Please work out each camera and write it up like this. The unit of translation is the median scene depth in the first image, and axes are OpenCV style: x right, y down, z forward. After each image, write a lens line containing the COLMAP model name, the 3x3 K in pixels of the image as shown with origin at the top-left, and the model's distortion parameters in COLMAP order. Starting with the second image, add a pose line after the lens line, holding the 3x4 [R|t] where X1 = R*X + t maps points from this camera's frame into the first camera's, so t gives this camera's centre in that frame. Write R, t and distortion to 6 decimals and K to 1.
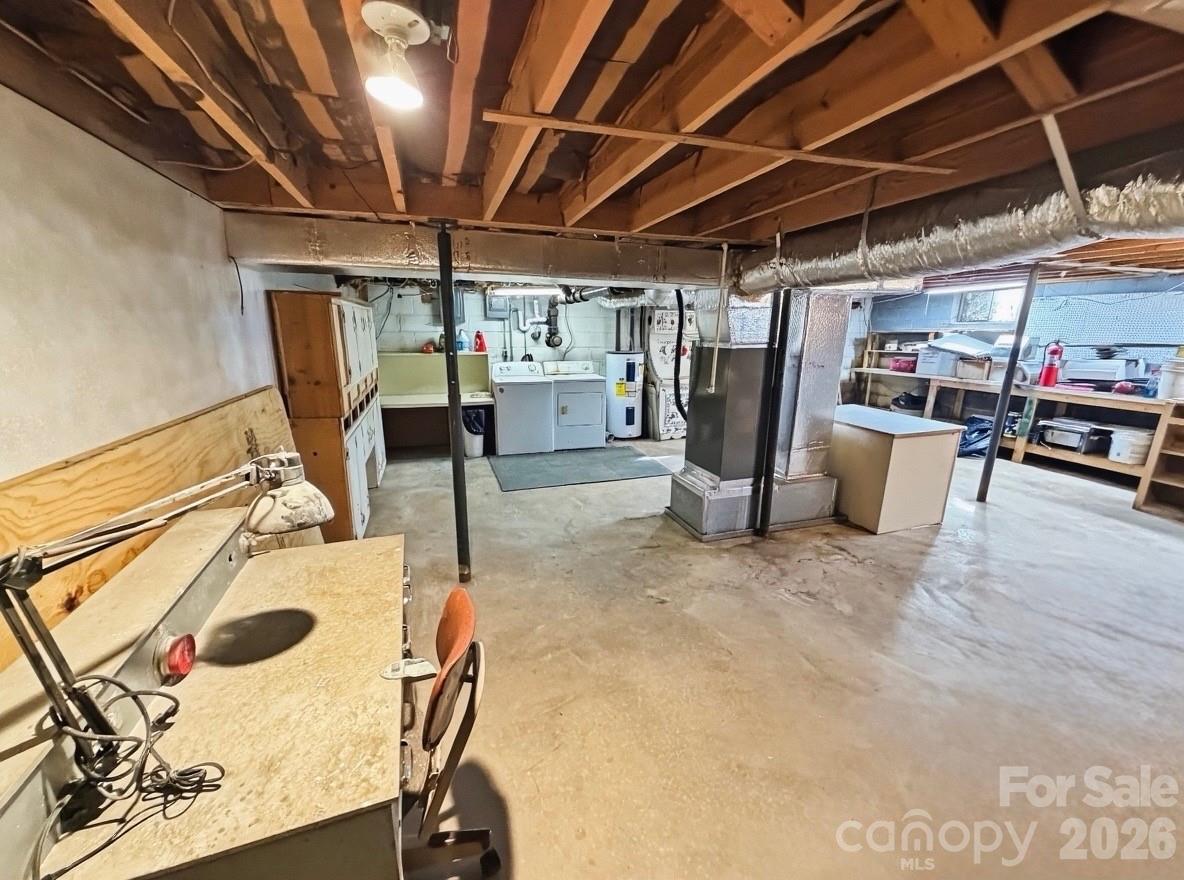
lens RADIAL K [[472.0, 0, 595.1], [0, 472.0, 443.4], [0, 0, 1]] dist [0.002932, 0.000072]
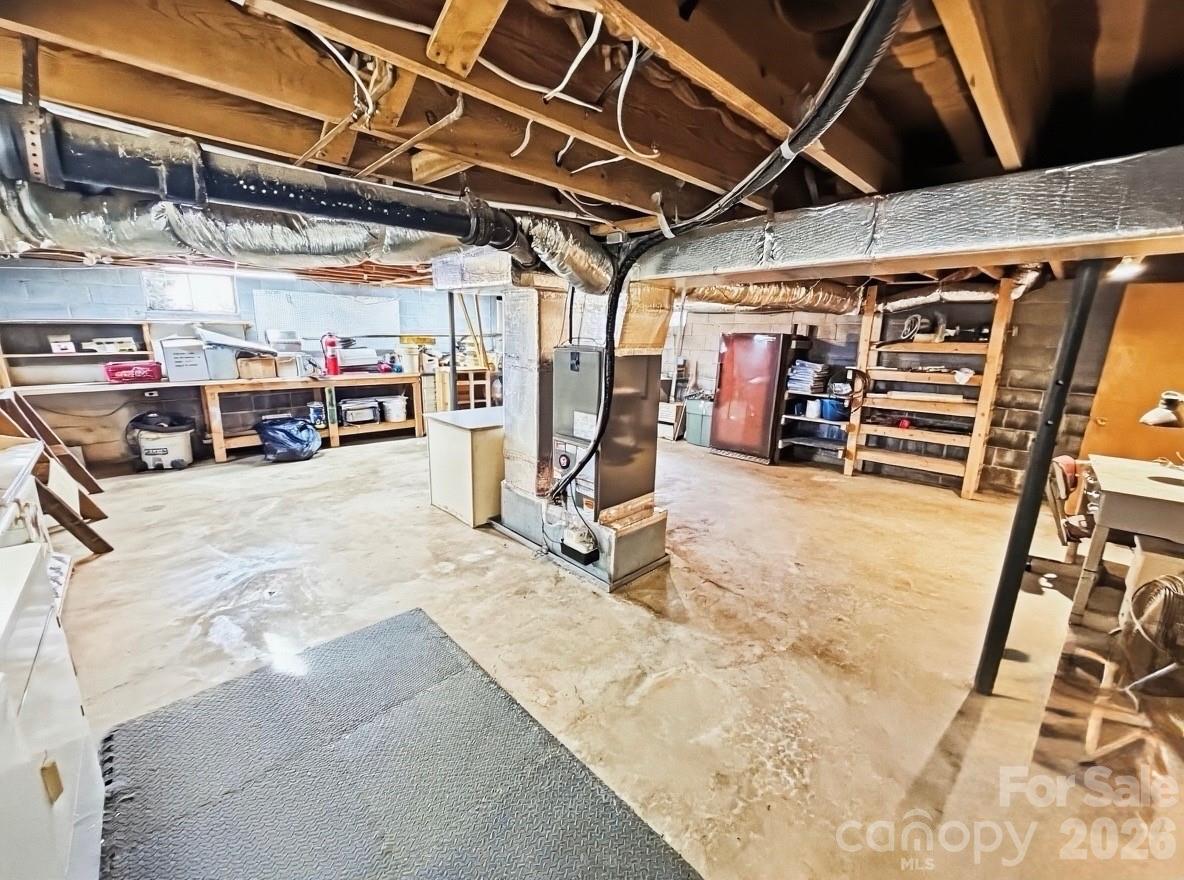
lens RADIAL K [[472.0, 0, 595.3], [0, 472.0, 440.4], [0, 0, 1]] dist [0.002932, 0.000072]
pose [[-0.435341, -0.220553, 0.872831, -0.303809], [0.191727, 0.924571, 0.329255, -0.222803], [-0.879613, 0.310684, -0.360218, 0.898315]]
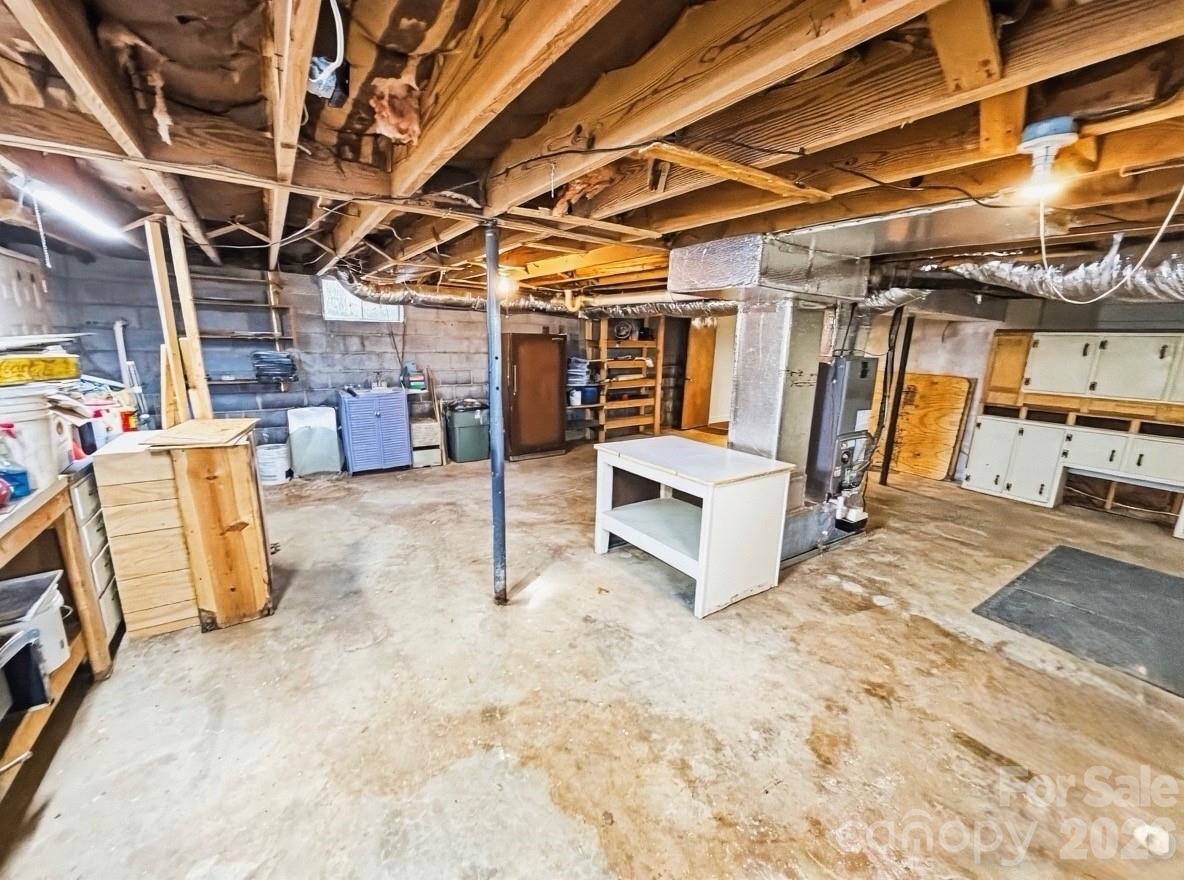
lens RADIAL K [[472.0, 0, 590.3], [0, 472.0, 441.2], [0, 0, 1]] dist [0.002932, 0.000072]
pose [[-0.963975, 0.020270, -0.265219, 0.684832], [-0.099726, 0.896819, 0.431010, -0.282480], [0.246590, 0.441932, -0.862490, 1.192081]]
